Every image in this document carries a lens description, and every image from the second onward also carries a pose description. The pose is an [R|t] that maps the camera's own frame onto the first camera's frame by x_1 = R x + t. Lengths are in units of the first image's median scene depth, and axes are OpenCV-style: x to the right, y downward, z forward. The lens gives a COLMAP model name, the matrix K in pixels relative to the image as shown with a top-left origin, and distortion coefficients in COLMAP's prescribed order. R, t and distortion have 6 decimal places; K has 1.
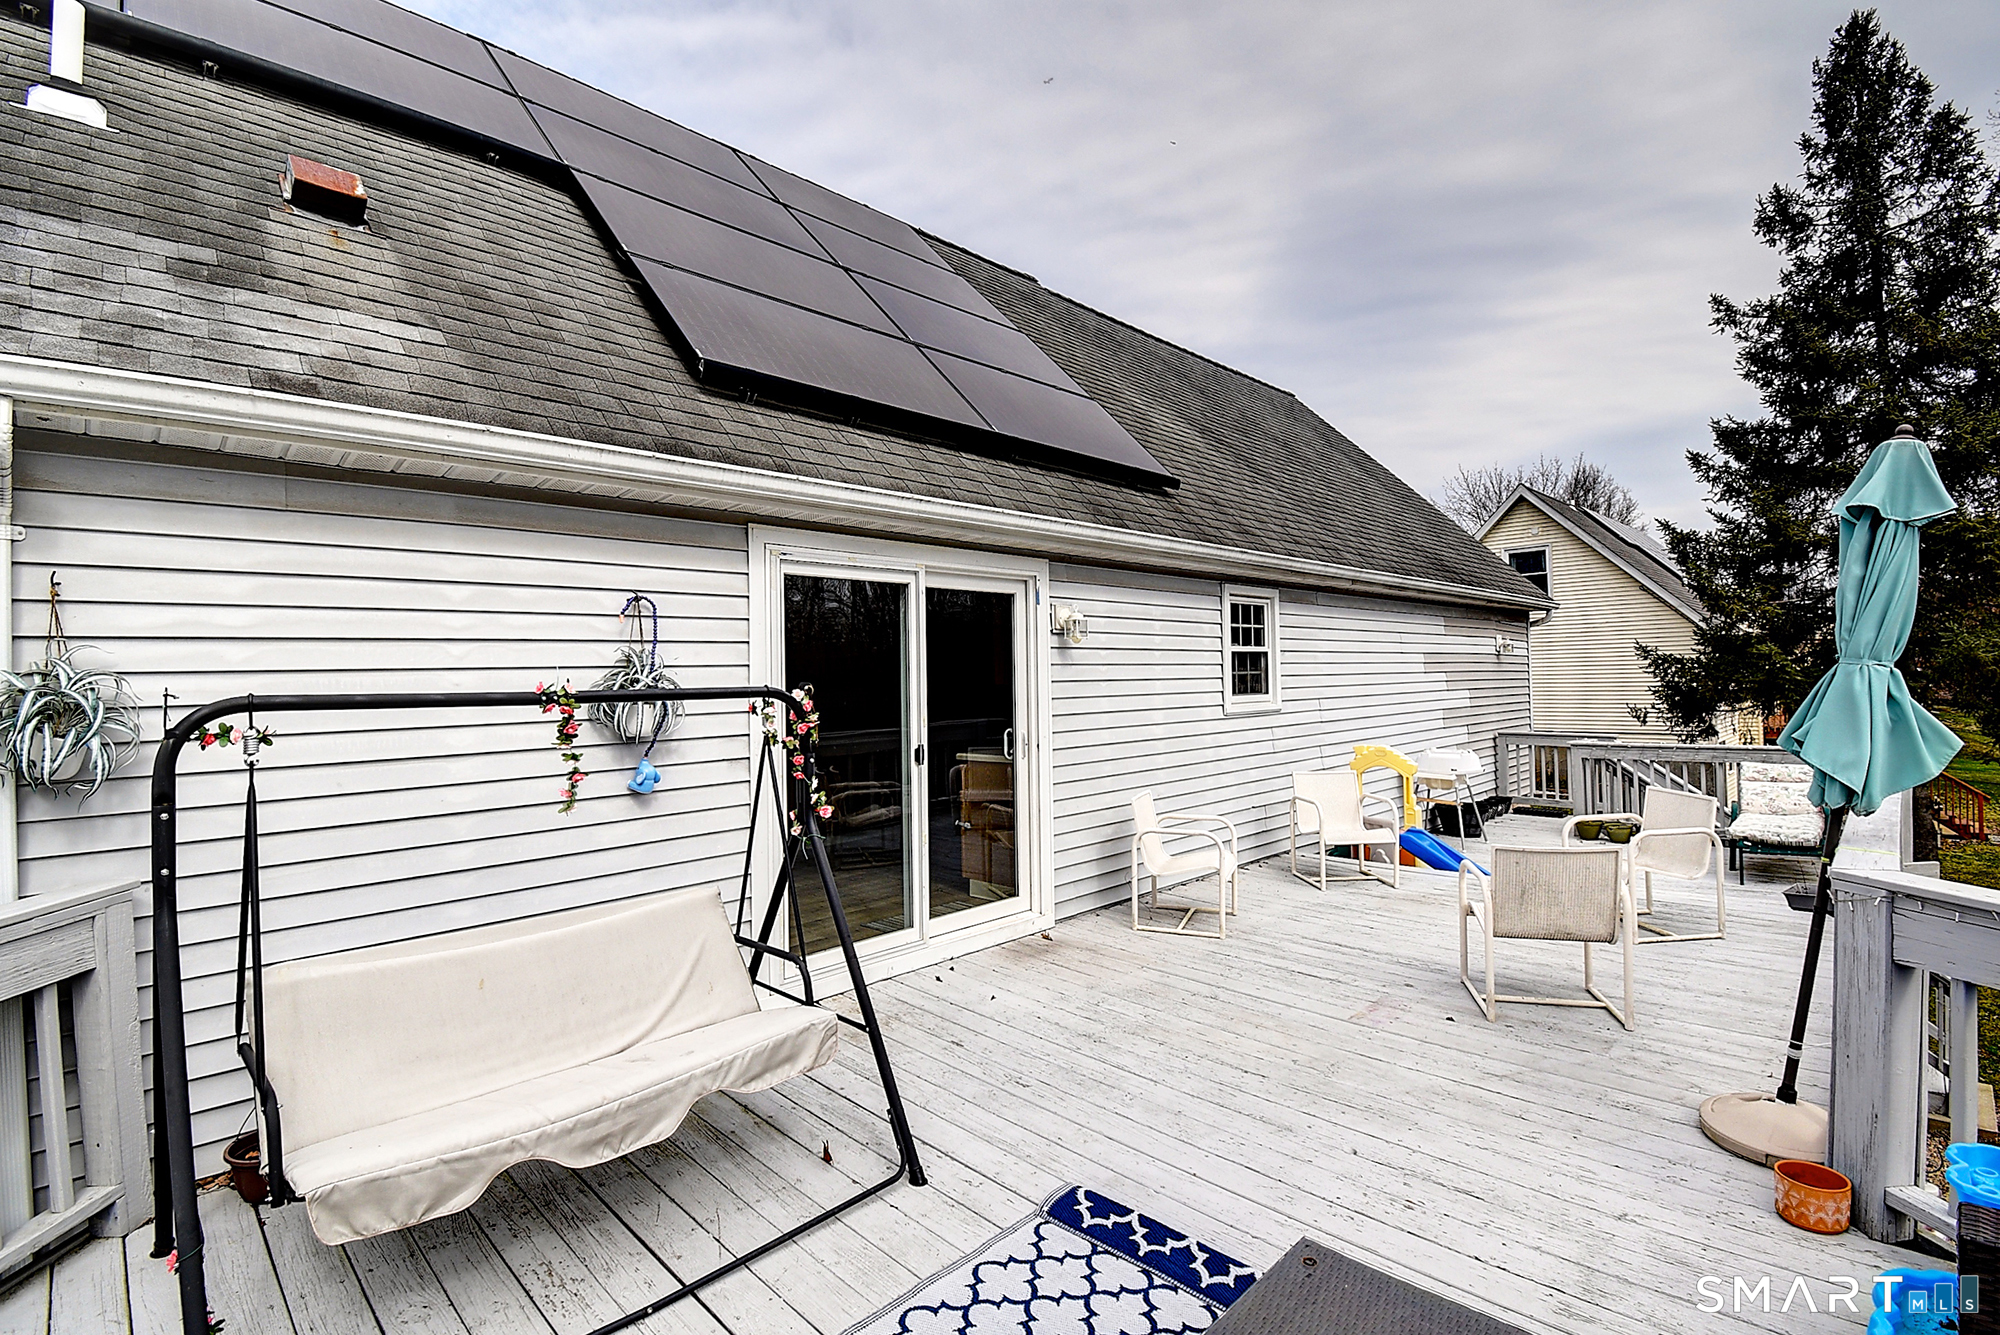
lens RADIAL K [[918.5, 0, 1007.7], [0, 918.5, 659.0], [0, 0, 1]] dist [0.019001, -0.025224]
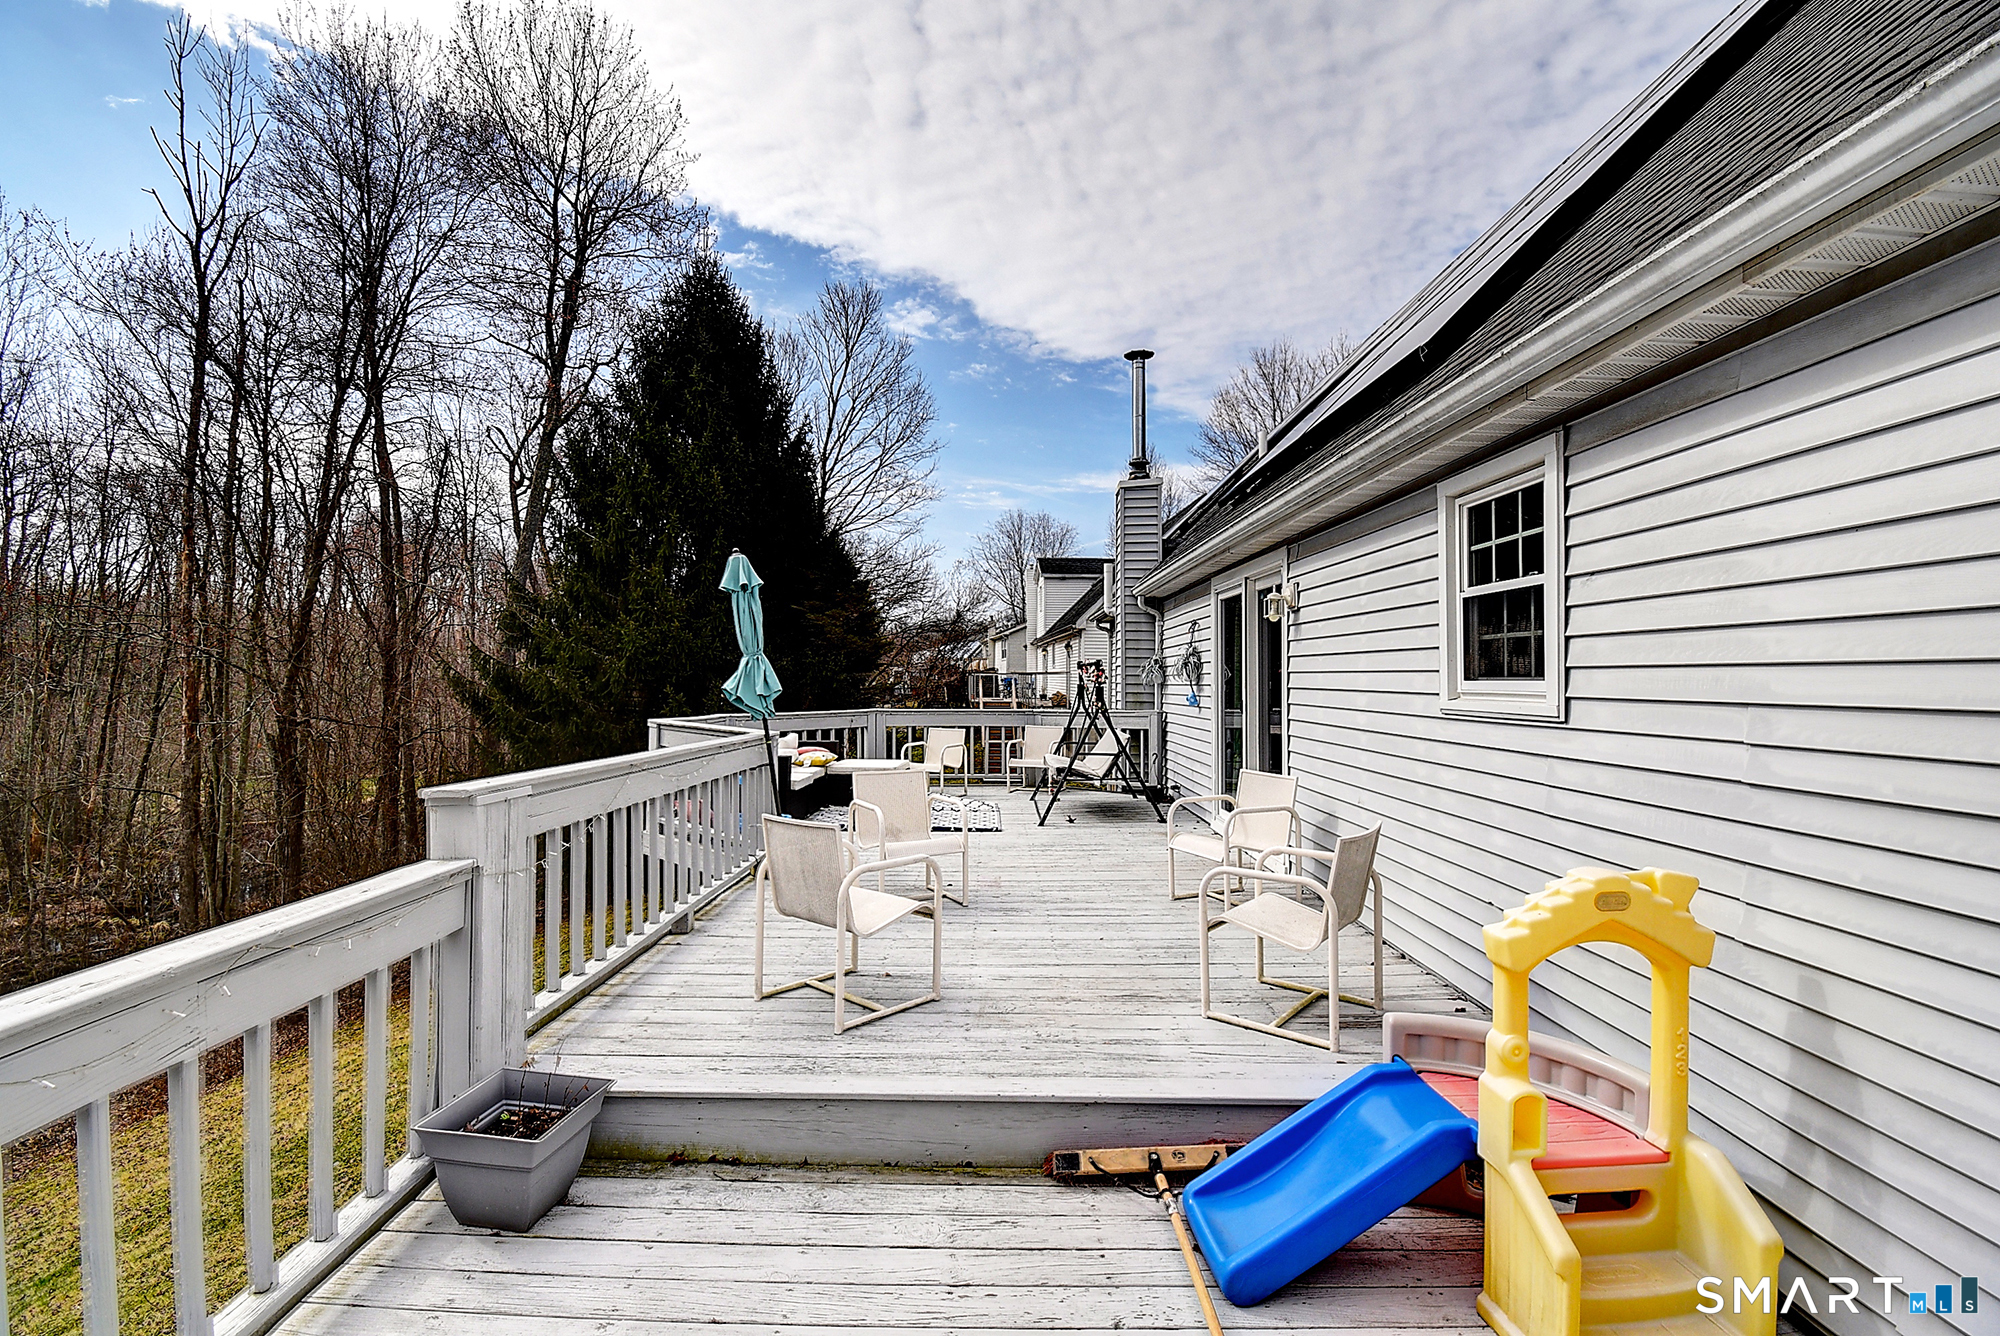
lens RADIAL K [[886.2, 0, 1000.0], [0, 886.2, 668.0], [0, 0, 1]] dist [0.017318, -0.023597]
pose [[-0.708652, 0.007472, -0.705519, 1.010223], [0.019463, 0.999770, -0.008961, 0.040288], [0.705290, -0.020082, -0.708634, 1.470672]]
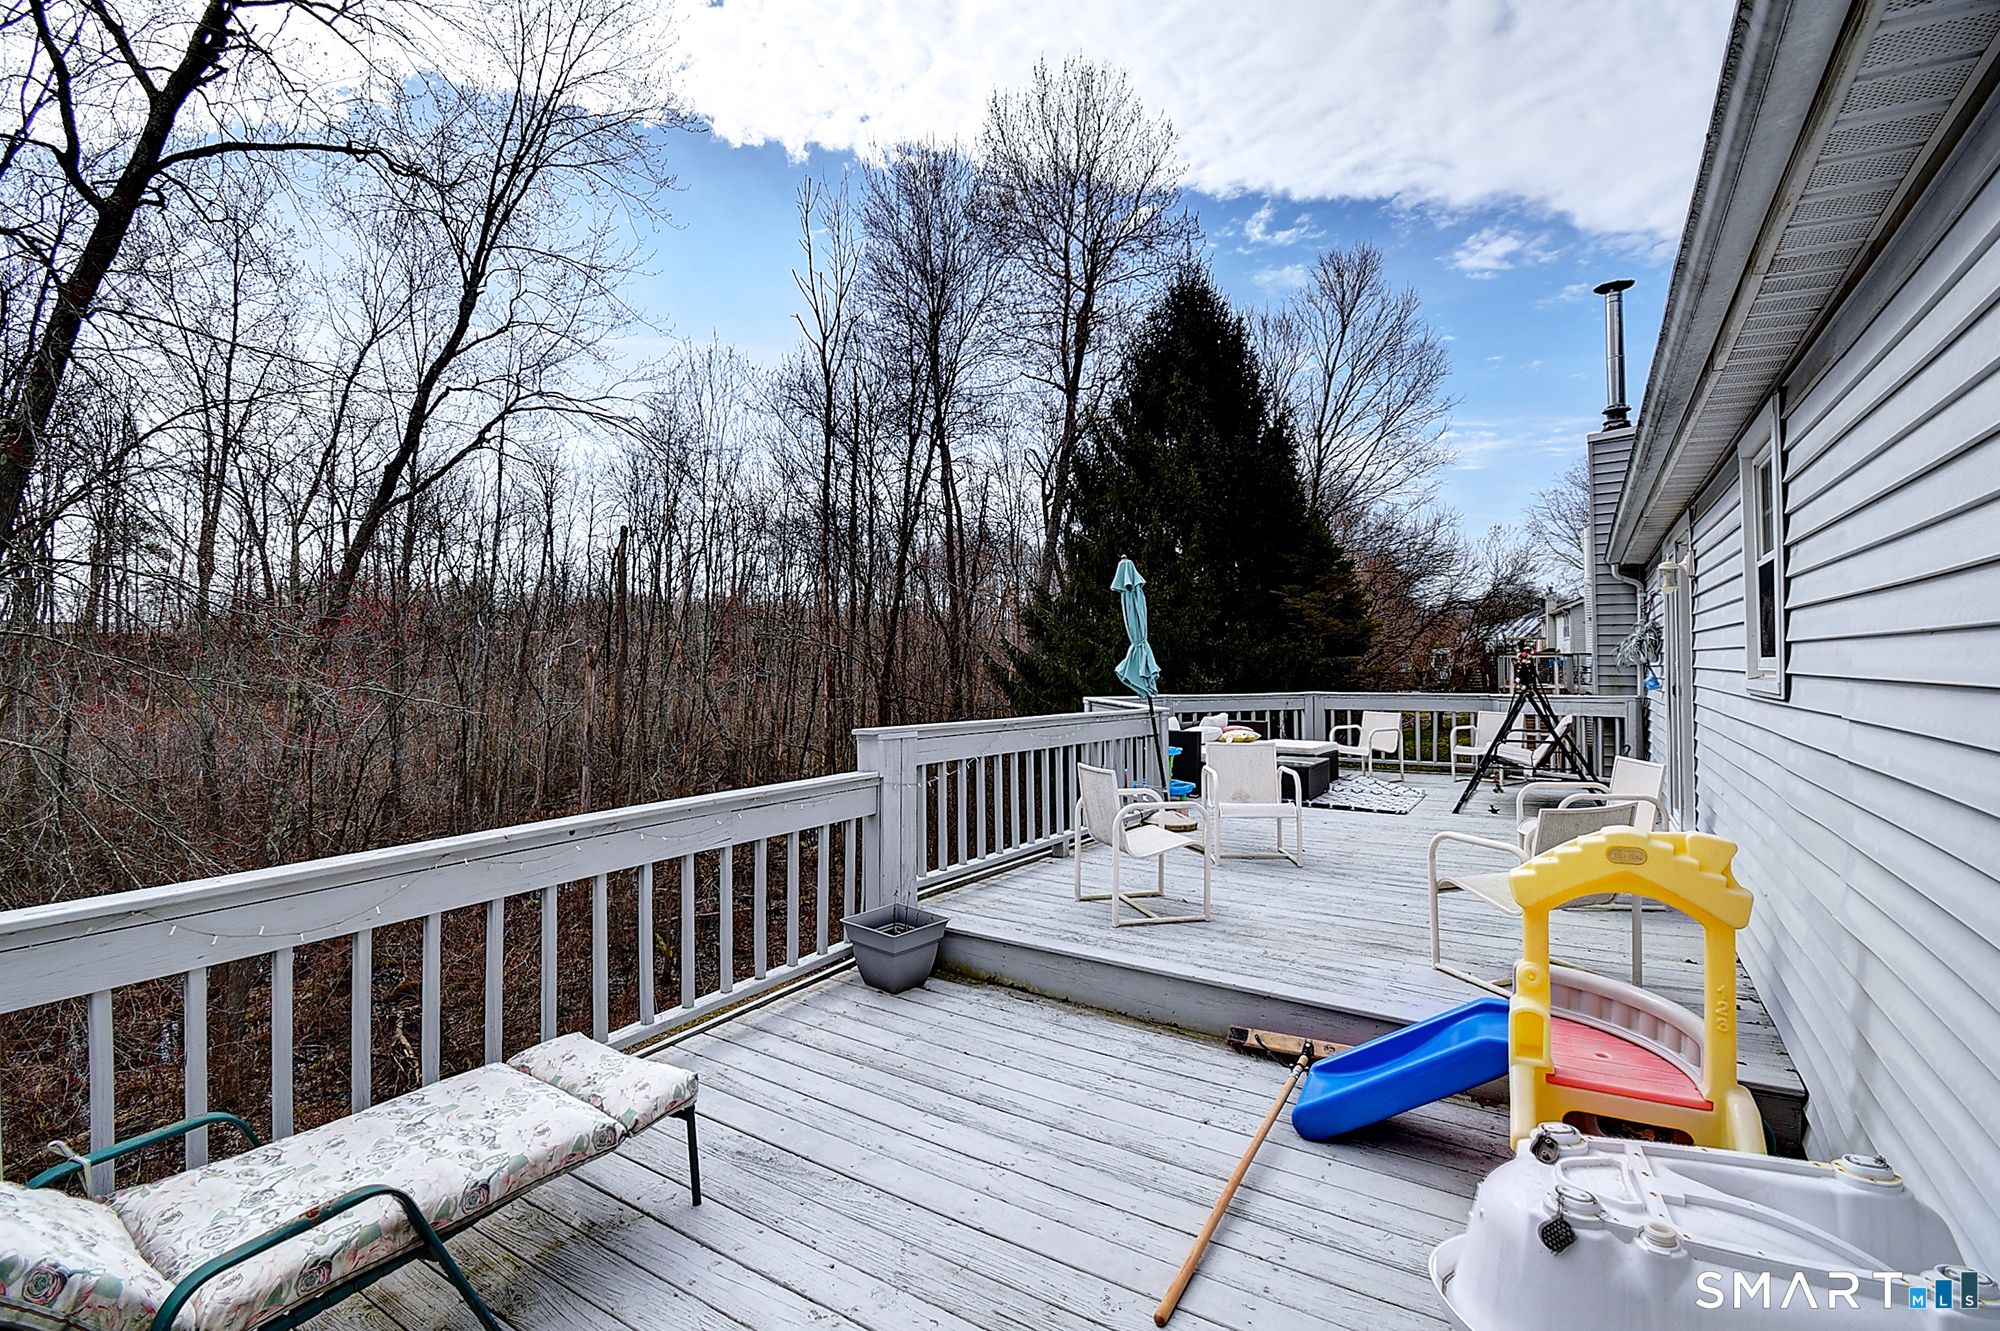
lens RADIAL K [[918.5, 0, 1007.7], [0, 918.5, 657.0], [0, 0, 1]] dist [0.019001, -0.025224]
pose [[-0.977278, 0.021845, -0.210831, 0.931423], [0.026241, 0.999492, -0.018075, 0.048244], [0.210329, -0.023196, -0.977355, 1.761639]]
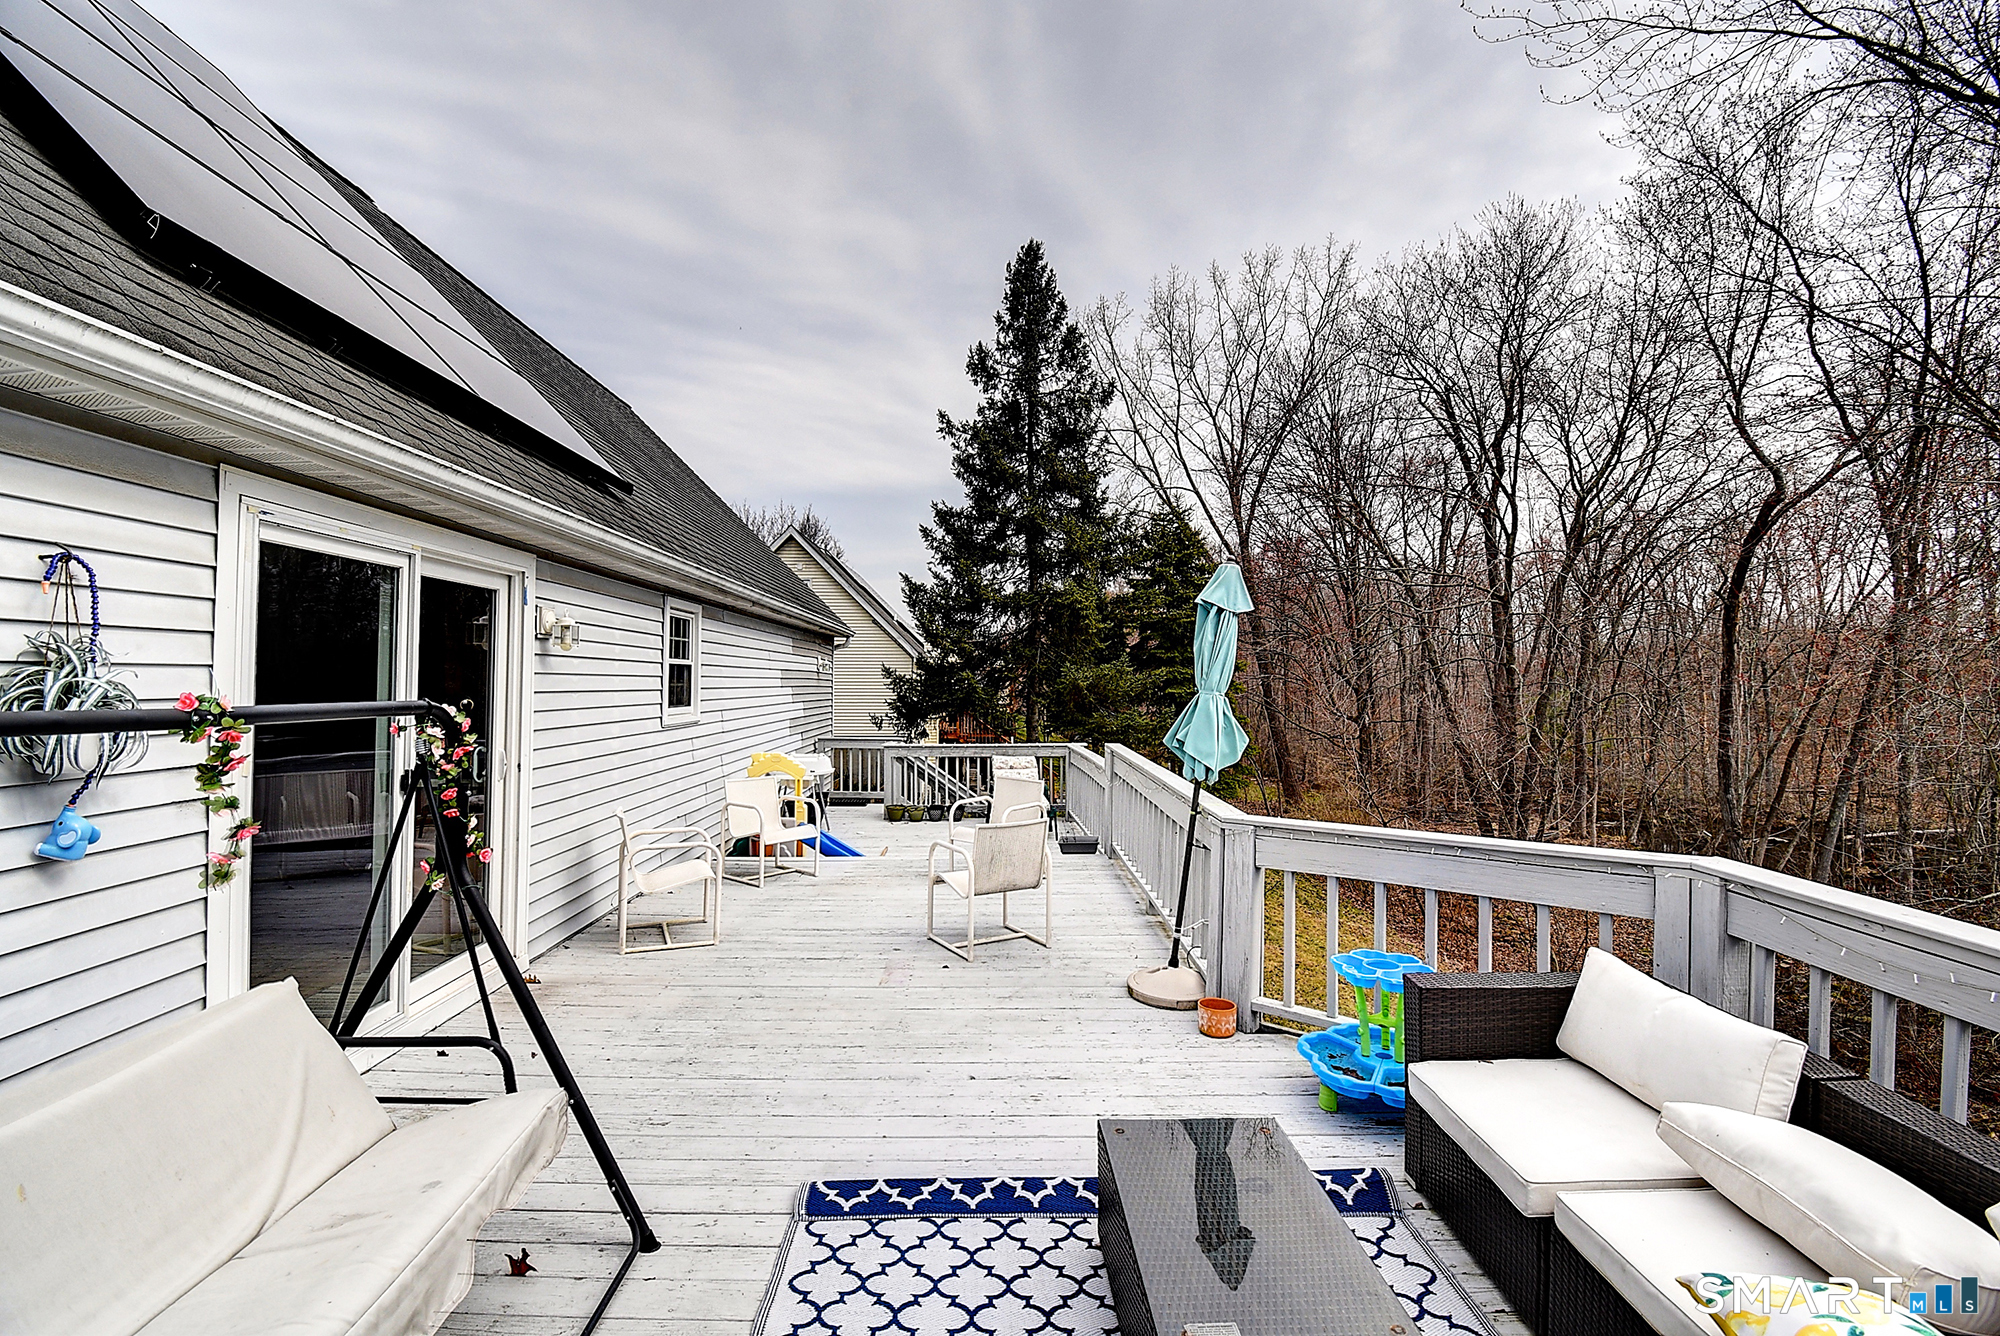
lens RADIAL K [[890.6, 0, 1004.3], [0, 890.6, 658.0], [0, 0, 1]] dist [0.020201, -0.023182]
pose [[0.690981, 0.044367, 0.721510, -0.259135], [-0.035819, 0.998990, -0.027127, -0.001521], [-0.721985, -0.007100, 0.691872, 0.070122]]
